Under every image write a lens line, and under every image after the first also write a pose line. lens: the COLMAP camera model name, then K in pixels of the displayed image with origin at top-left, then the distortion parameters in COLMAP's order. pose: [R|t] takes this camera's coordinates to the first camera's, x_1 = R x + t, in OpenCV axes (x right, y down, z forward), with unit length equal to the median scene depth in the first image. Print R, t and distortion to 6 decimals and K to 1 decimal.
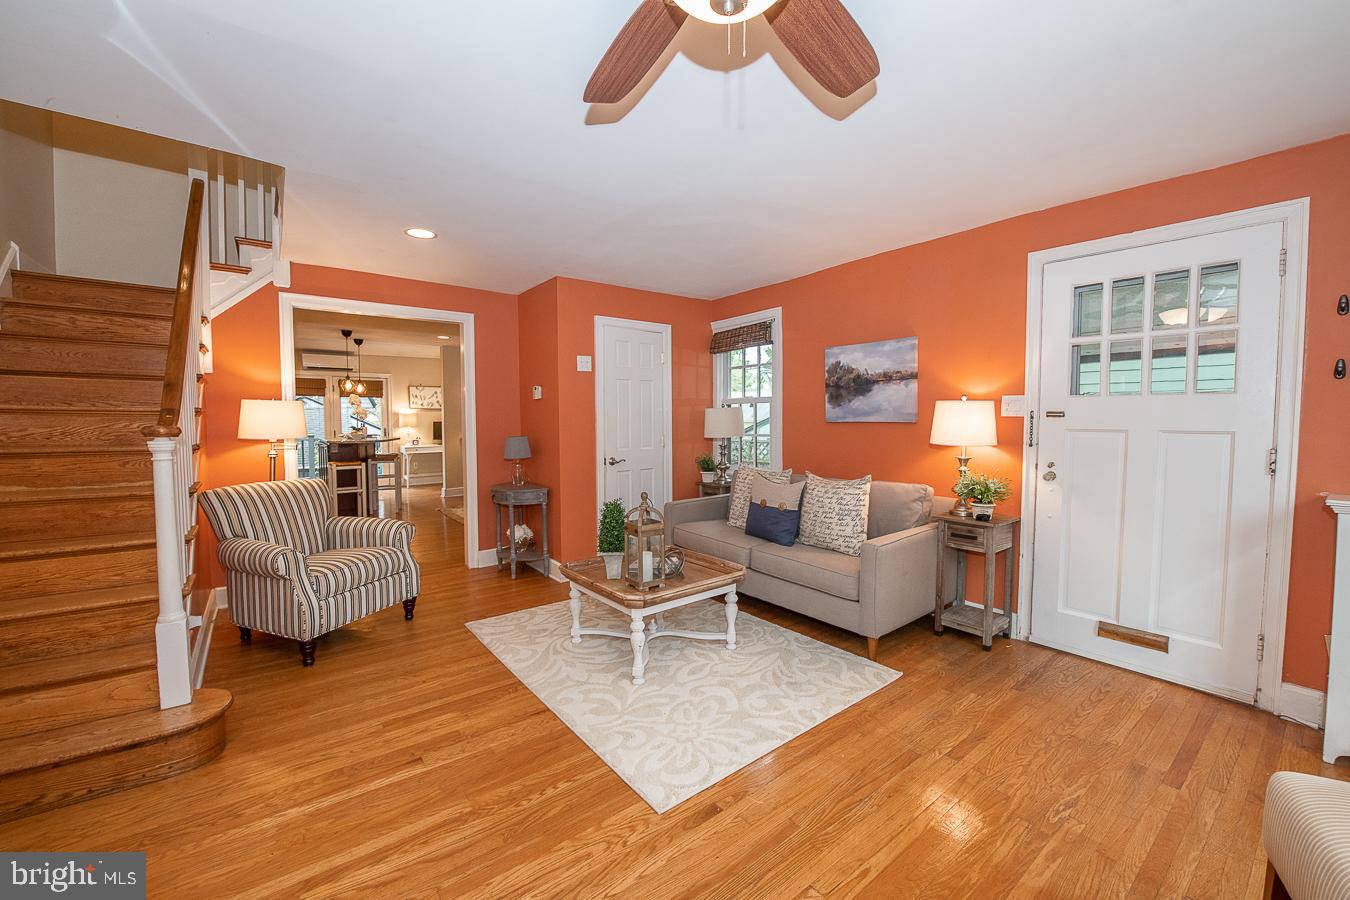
lens RADIAL K [[533.6, 0, 681.1], [0, 533.6, 444.5], [0, 0, 1]] dist [-0.014071, -0.004131]
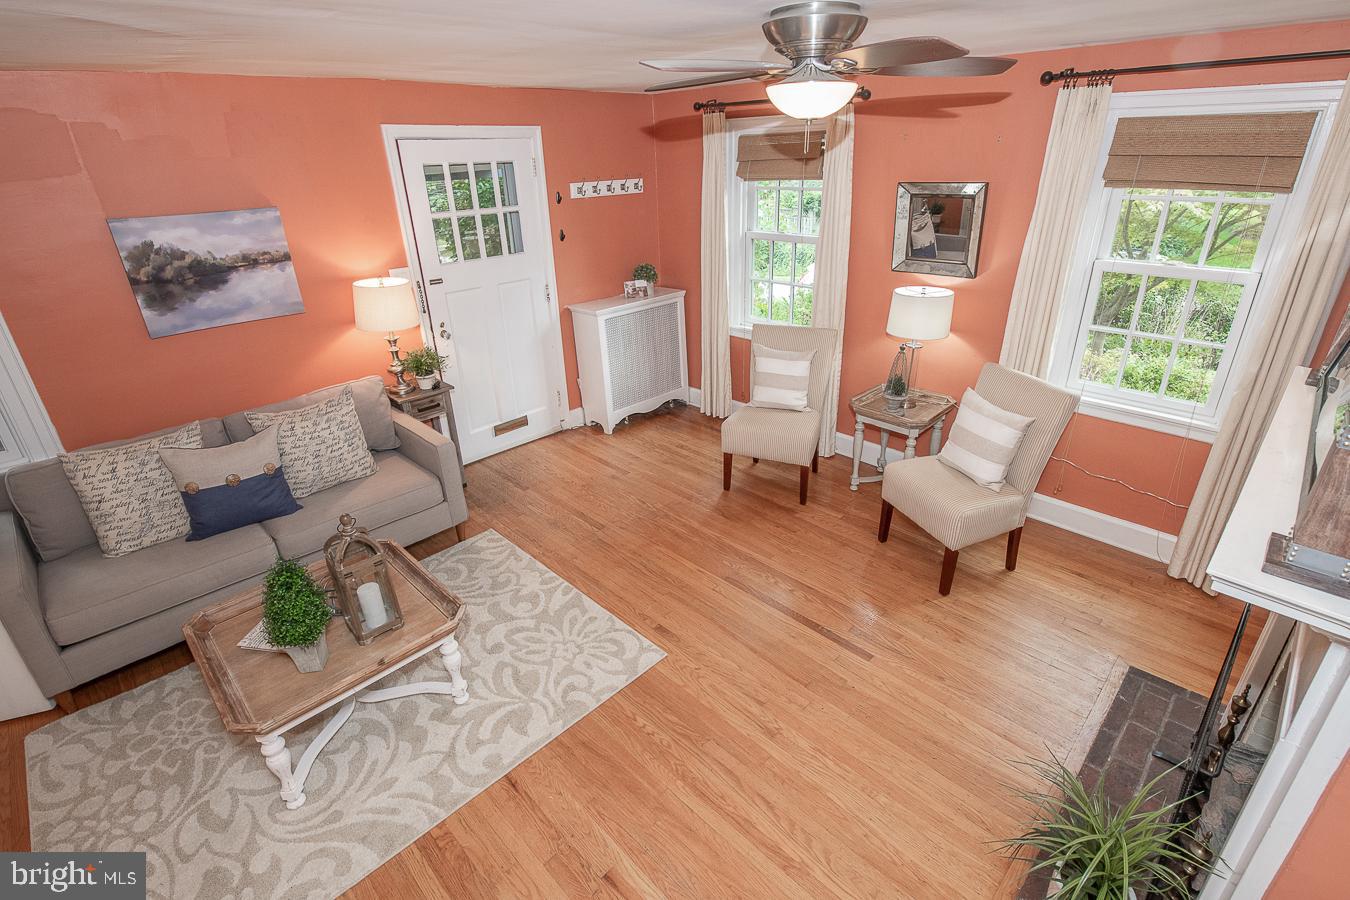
lens RADIAL K [[639.4, 0, 681.9], [0, 639.4, 444.2], [0, 0, 1]] dist [-0.014733, -0.000127]
pose [[-0.120259, -0.409851, 0.904190, -0.688571], [0.072835, 0.904703, 0.419771, -0.250899], [-0.990067, 0.116338, -0.078947, 0.543484]]
